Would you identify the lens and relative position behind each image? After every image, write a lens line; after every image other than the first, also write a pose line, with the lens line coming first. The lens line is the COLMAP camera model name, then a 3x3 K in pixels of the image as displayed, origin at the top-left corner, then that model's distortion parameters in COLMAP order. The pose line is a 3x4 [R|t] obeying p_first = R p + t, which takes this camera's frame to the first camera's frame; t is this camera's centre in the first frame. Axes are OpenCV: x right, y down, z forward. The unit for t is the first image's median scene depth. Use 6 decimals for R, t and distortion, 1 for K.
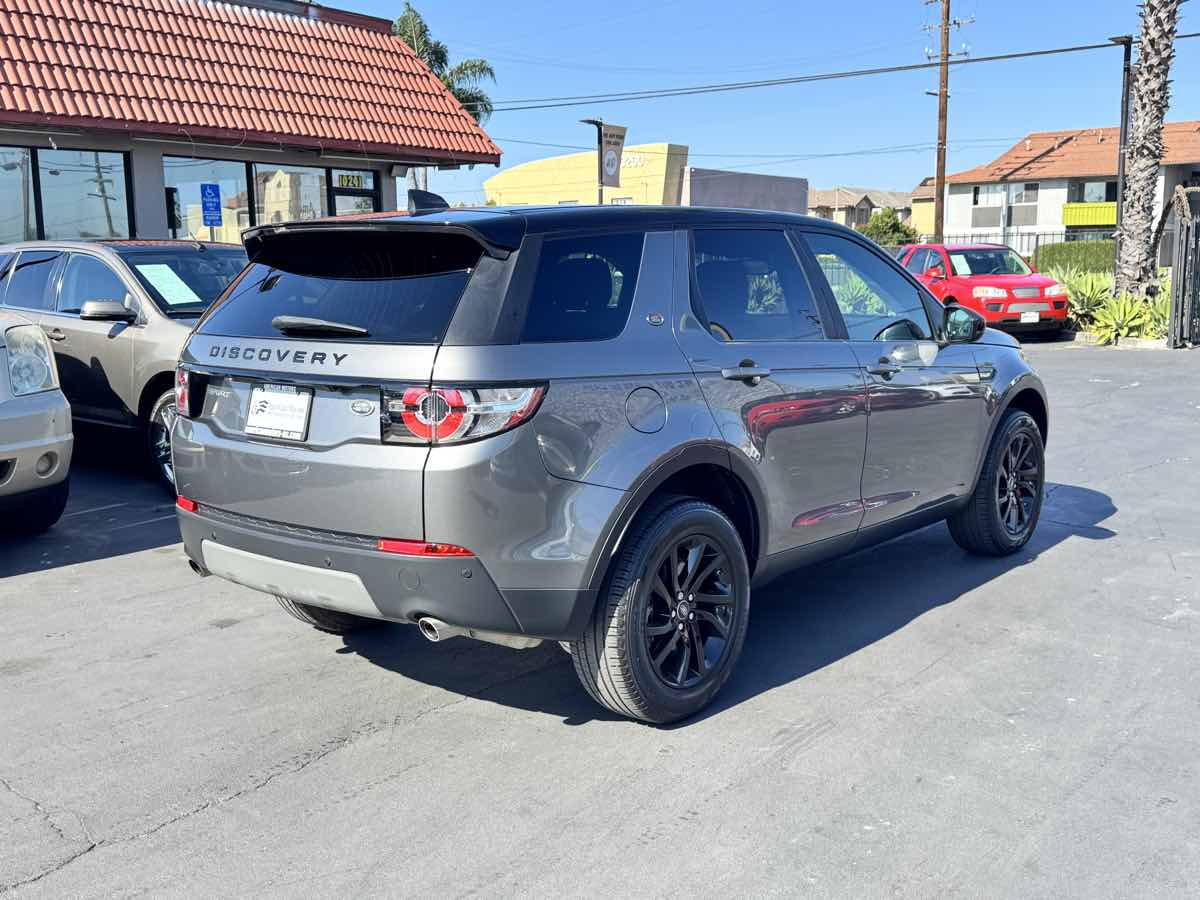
lens RADIAL K [[1200.4, 0, 600.0], [0, 1200.4, 450.0], [0, 0, 1]] dist [0.178389, -0.363052]
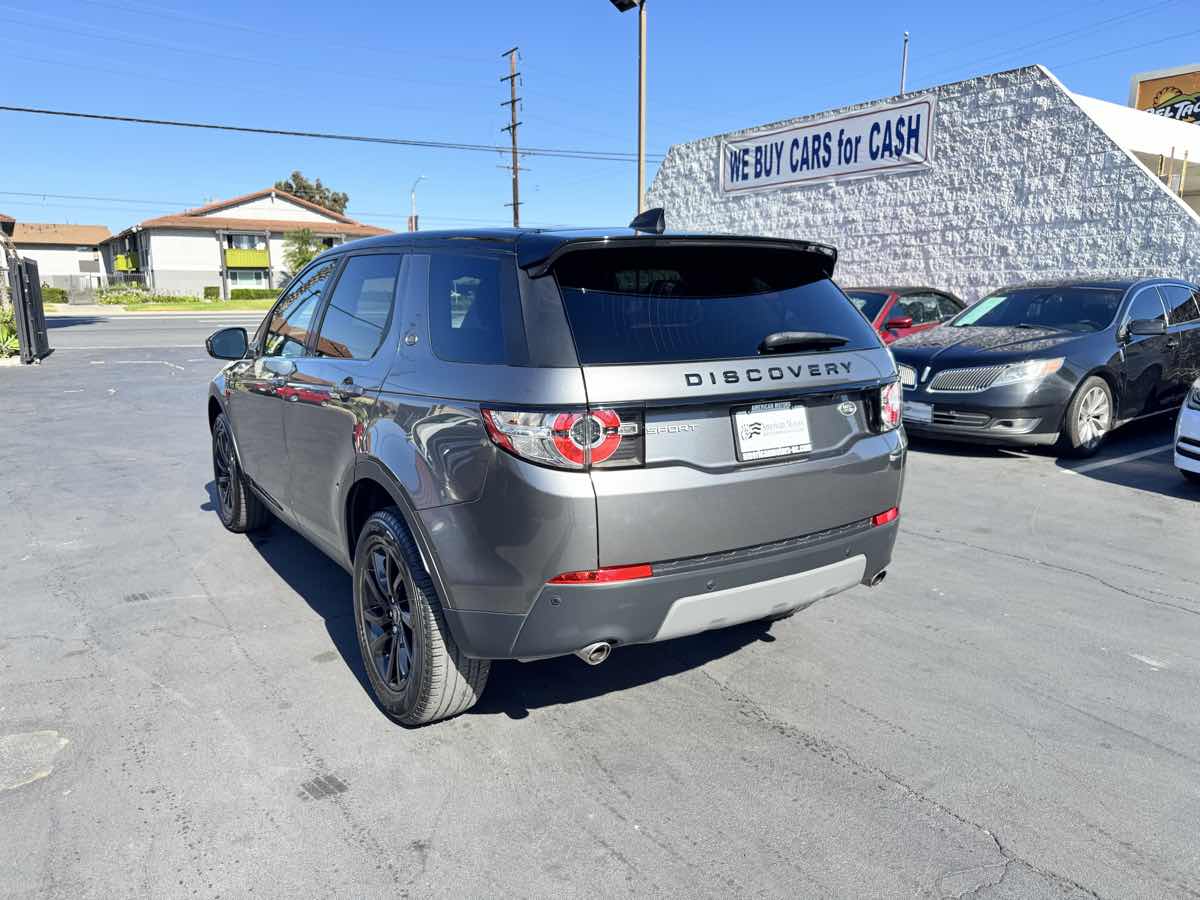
lens RADIAL K [[854.9, 0, 600.0], [0, 854.9, 450.0], [0, 0, 1]] dist [0.068512, -0.082120]
pose [[0.279305, -0.164767, 0.945960, -0.460418], [0.144116, 0.981201, 0.128354, -0.059875], [-0.949326, 0.100478, 0.297800, 0.442739]]
